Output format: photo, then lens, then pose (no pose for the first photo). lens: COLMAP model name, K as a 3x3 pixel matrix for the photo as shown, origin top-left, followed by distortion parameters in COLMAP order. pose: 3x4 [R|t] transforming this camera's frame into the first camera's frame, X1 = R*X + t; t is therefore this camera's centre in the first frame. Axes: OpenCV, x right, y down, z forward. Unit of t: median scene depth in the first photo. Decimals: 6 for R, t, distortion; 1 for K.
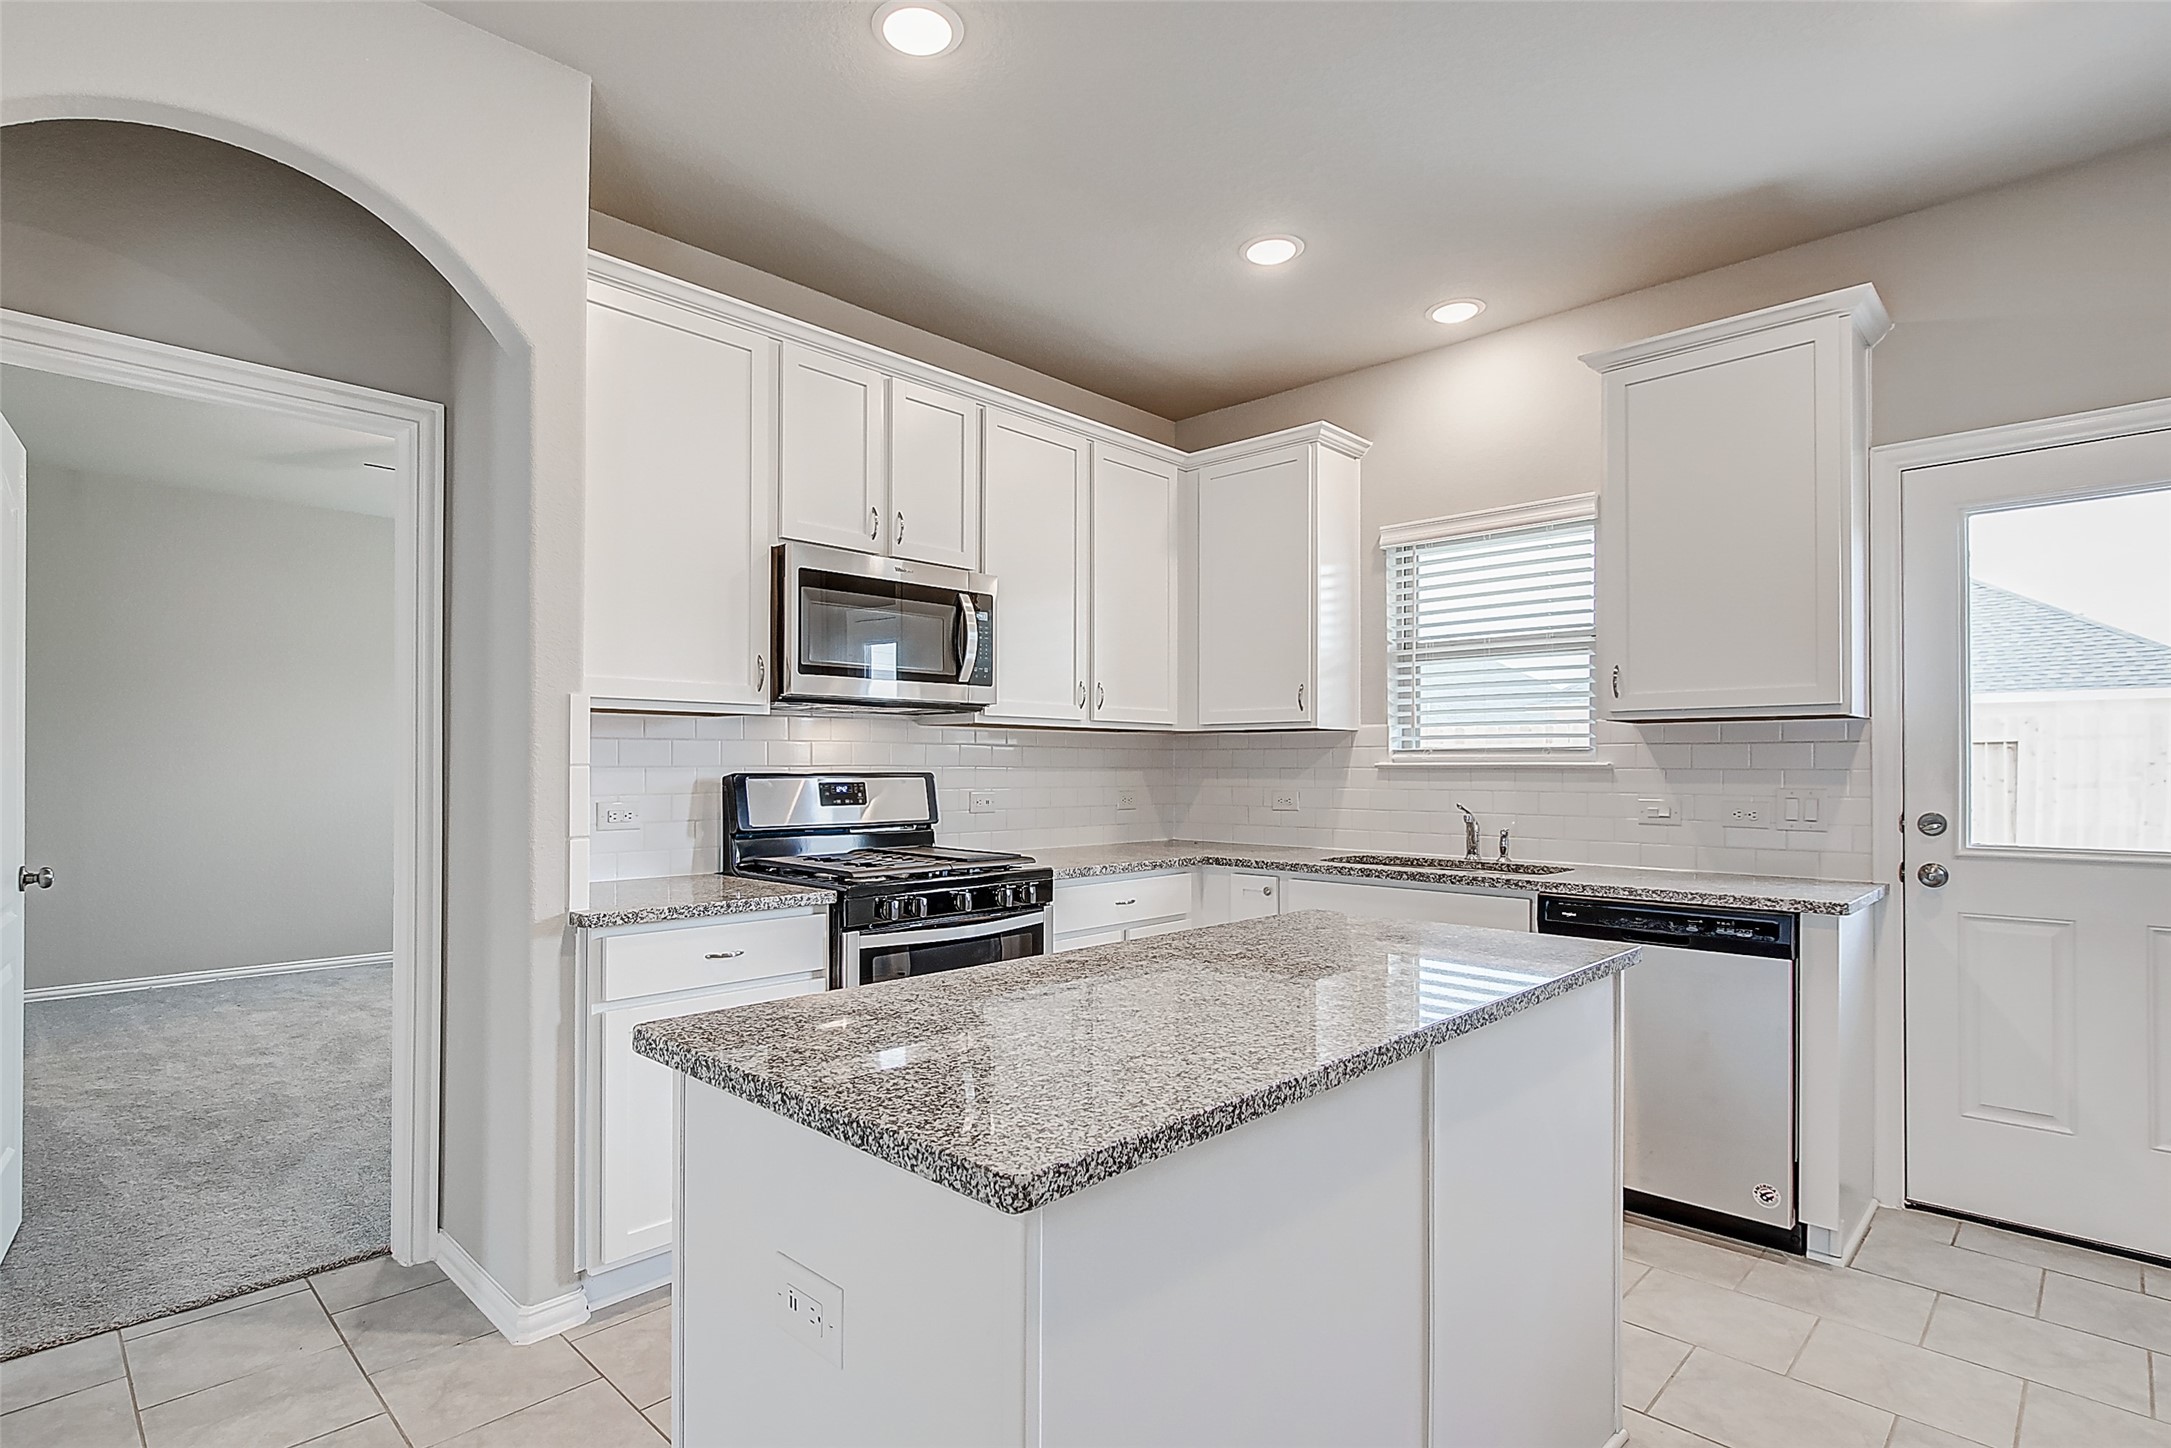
lens RADIAL K [[1084.6, 0, 1047.2], [0, 1084.6, 766.4], [0, 0, 1]] dist [-0.004384, 0.006460]
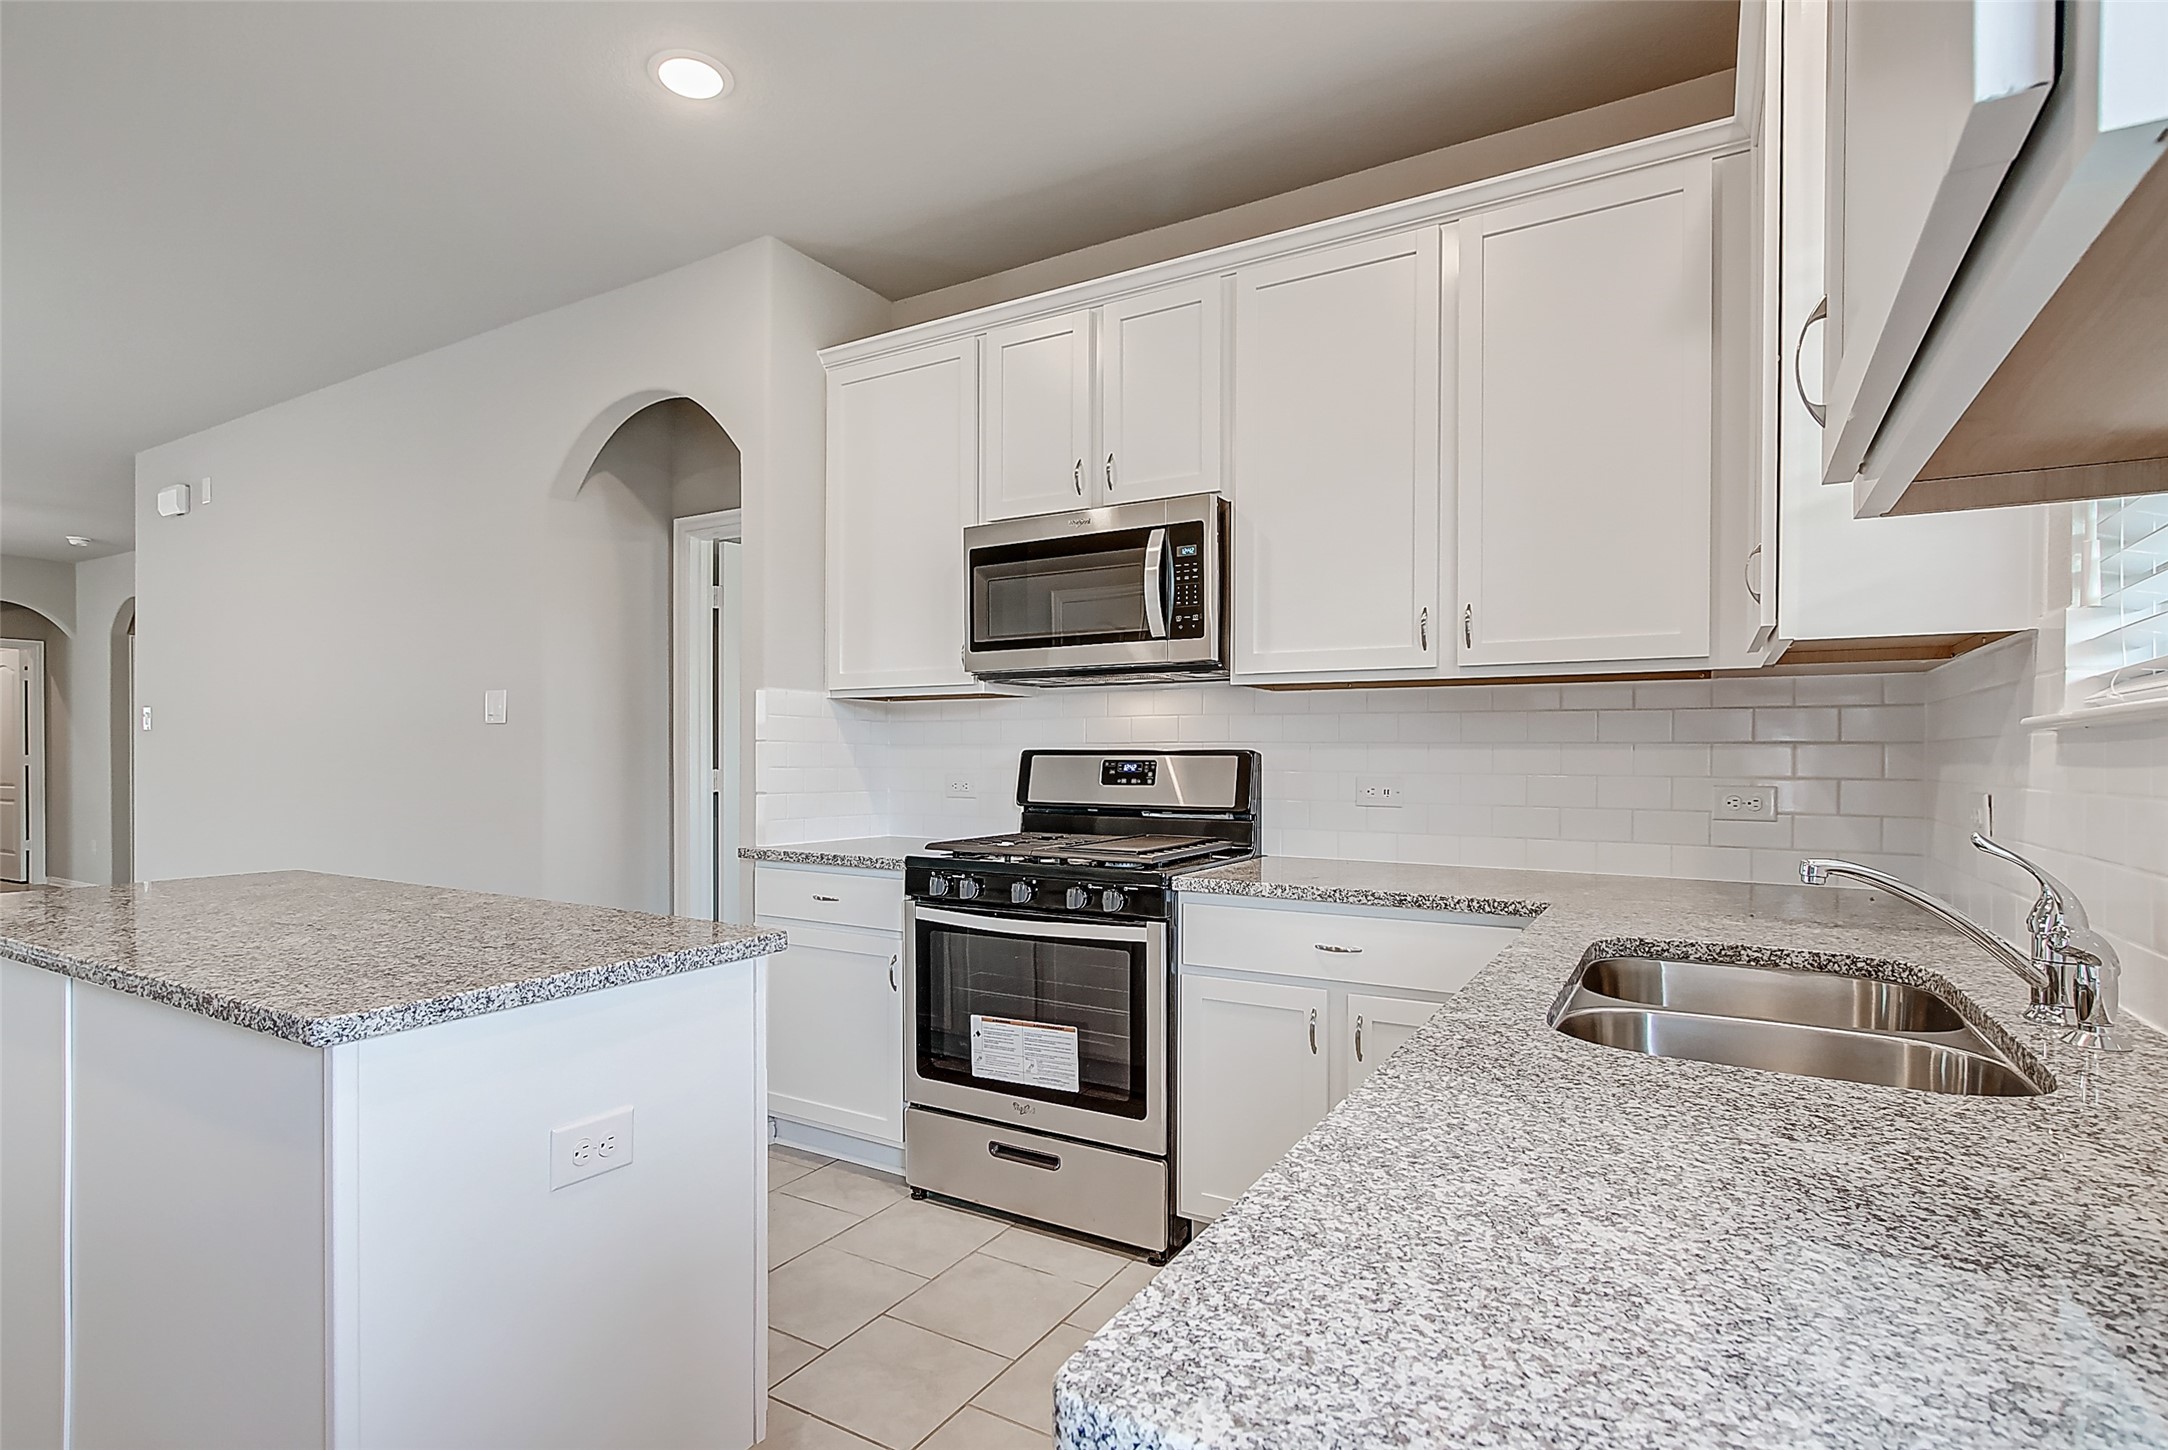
lens RADIAL K [[1083.1, 0, 1048.8], [0, 1083.1, 768.1], [0, 0, 1]] dist [-0.004384, 0.006460]
pose [[0.230700, 0.008476, -0.972988, 0.649175], [-0.003913, 0.999962, 0.007783, 0.013742], [0.973017, 0.002012, 0.230724, 0.679318]]
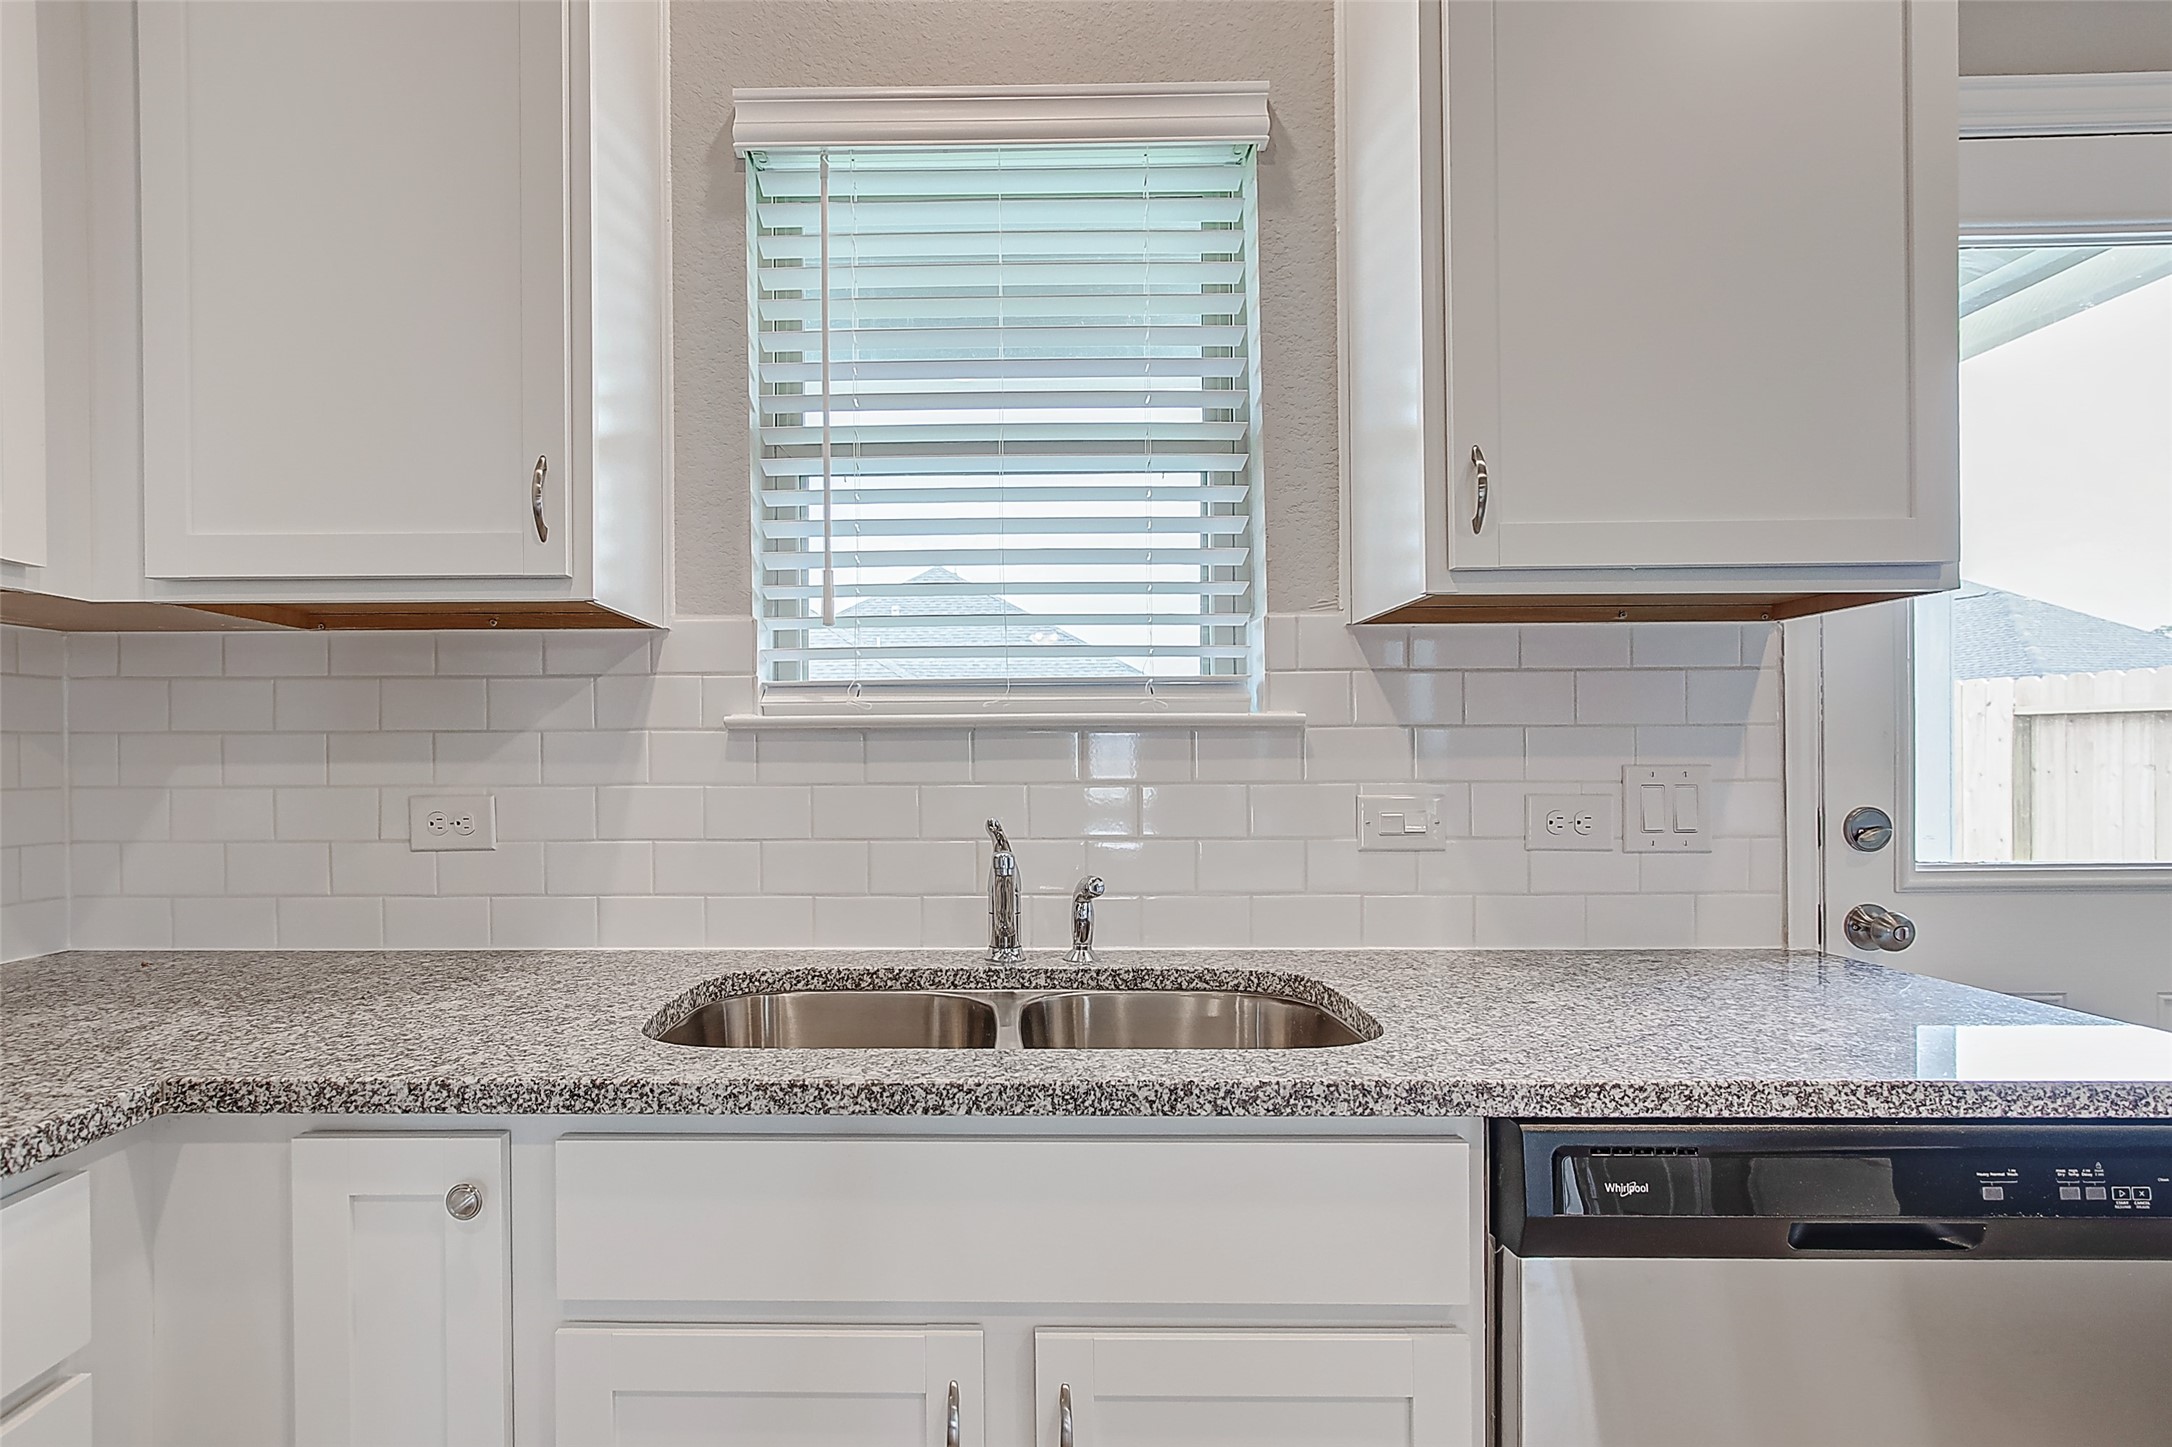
lens RADIAL K [[1085.1, 0, 971.9], [0, 1085.1, 768.6], [0, 0, 1]] dist [-0.004384, 0.006460]
pose [[0.727052, -0.012167, 0.686475, 0.119123], [0.005882, 0.999917, 0.011494, 0.012886], [-0.686557, -0.004319, 0.727063, 0.750813]]
